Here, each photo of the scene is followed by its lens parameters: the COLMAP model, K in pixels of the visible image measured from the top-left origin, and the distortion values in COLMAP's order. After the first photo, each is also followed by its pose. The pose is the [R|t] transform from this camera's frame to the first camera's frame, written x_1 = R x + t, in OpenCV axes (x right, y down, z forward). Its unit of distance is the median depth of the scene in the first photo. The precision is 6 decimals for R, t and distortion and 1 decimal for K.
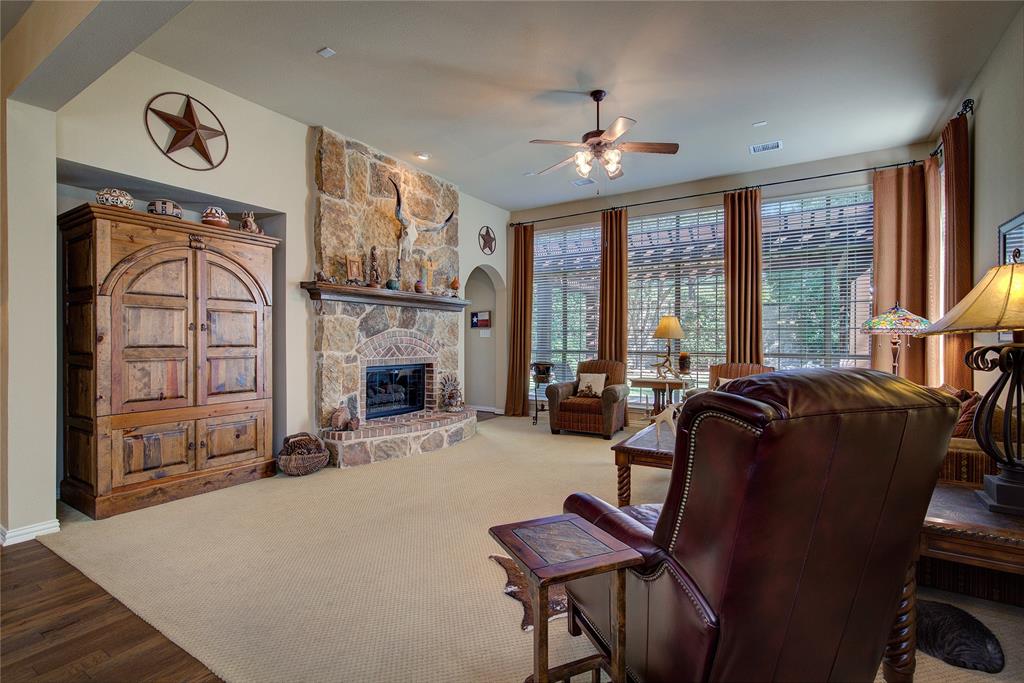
lens RADIAL K [[464.3, 0, 508.8], [0, 464.3, 344.9], [0, 0, 1]] dist [-0.007260, 0.002872]
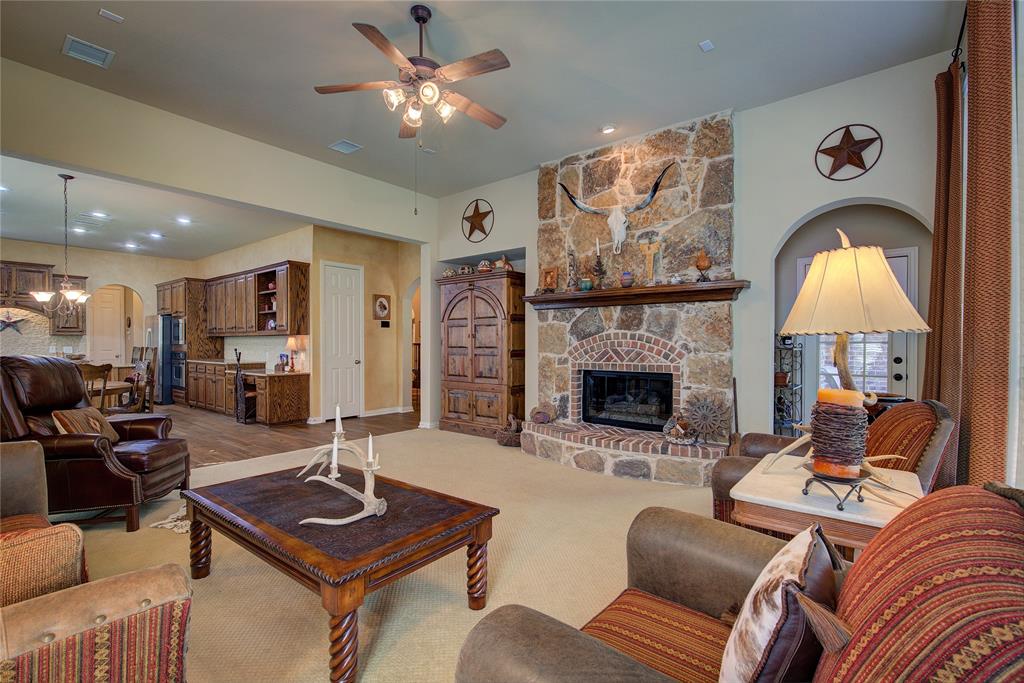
lens RADIAL K [[464.3, 0, 526.3], [0, 464.3, 348.8], [0, 0, 1]] dist [-0.007260, 0.002872]
pose [[-0.093415, 0.008597, -0.995590, 0.705218], [-0.010386, 0.999900, 0.009609, -0.006996], [0.995573, 0.011238, -0.093317, 0.958998]]
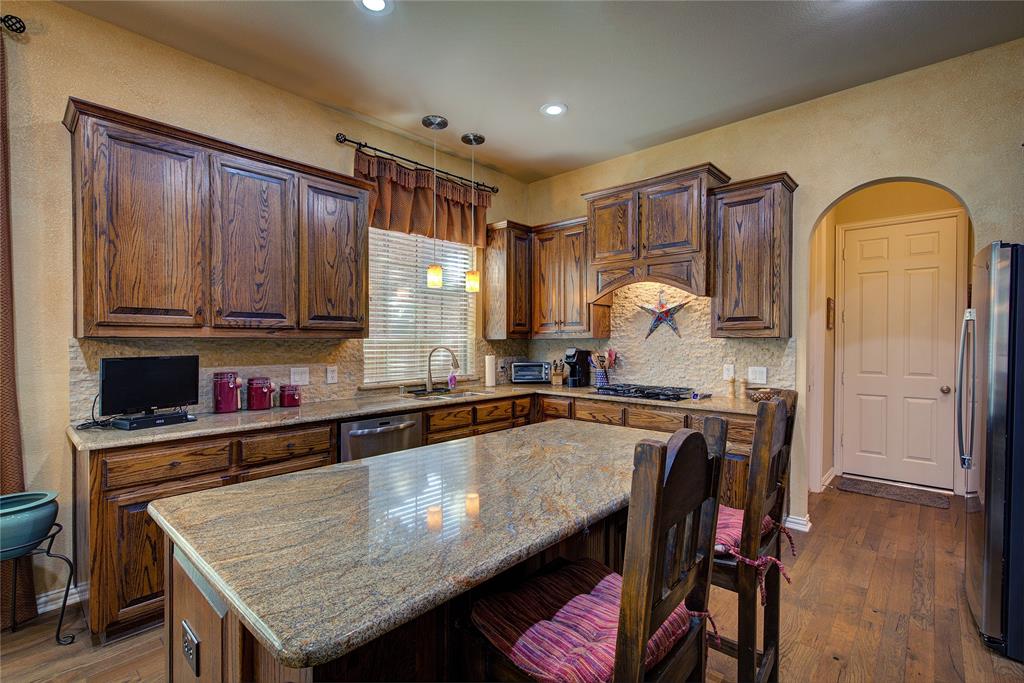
lens RADIAL K [[464.3, 0, 503.9], [0, 464.3, 347.8], [0, 0, 1]] dist [-0.007260, 0.002872]
pose [[-0.984308, -0.008781, 0.176240, -0.568904], [-0.004498, 0.999685, 0.024688, -0.023878], [-0.176401, 0.023508, -0.984038, -0.132046]]
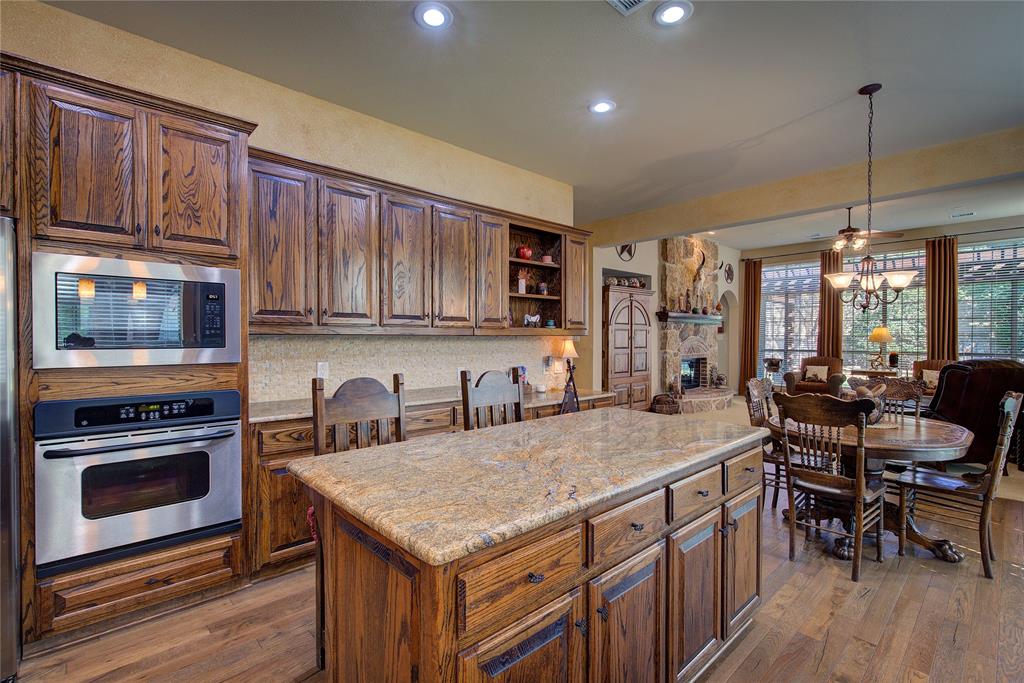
lens RADIAL K [[464.3, 0, 509.6], [0, 464.3, 338.7], [0, 0, 1]] dist [-0.007260, 0.002872]
pose [[0.966357, 0.001936, -0.257199, -0.468792], [-0.003285, 0.999983, -0.004815, -0.016966], [0.257185, 0.005498, 0.966347, -0.805824]]
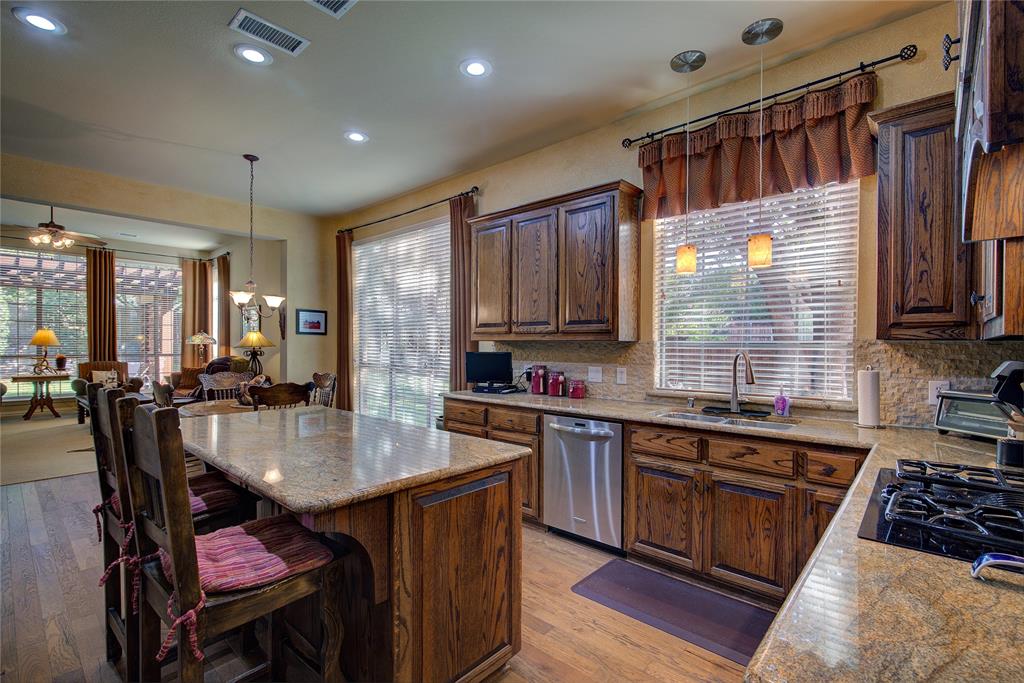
lens RADIAL K [[464.3, 0, 512.4], [0, 464.3, 347.3], [0, 0, 1]] dist [-0.007260, 0.002872]
pose [[0.163328, -0.007565, 0.986543, -0.906260], [0.003407, 0.999969, 0.007104, -0.015877], [-0.986566, 0.002200, 0.163349, -0.684198]]
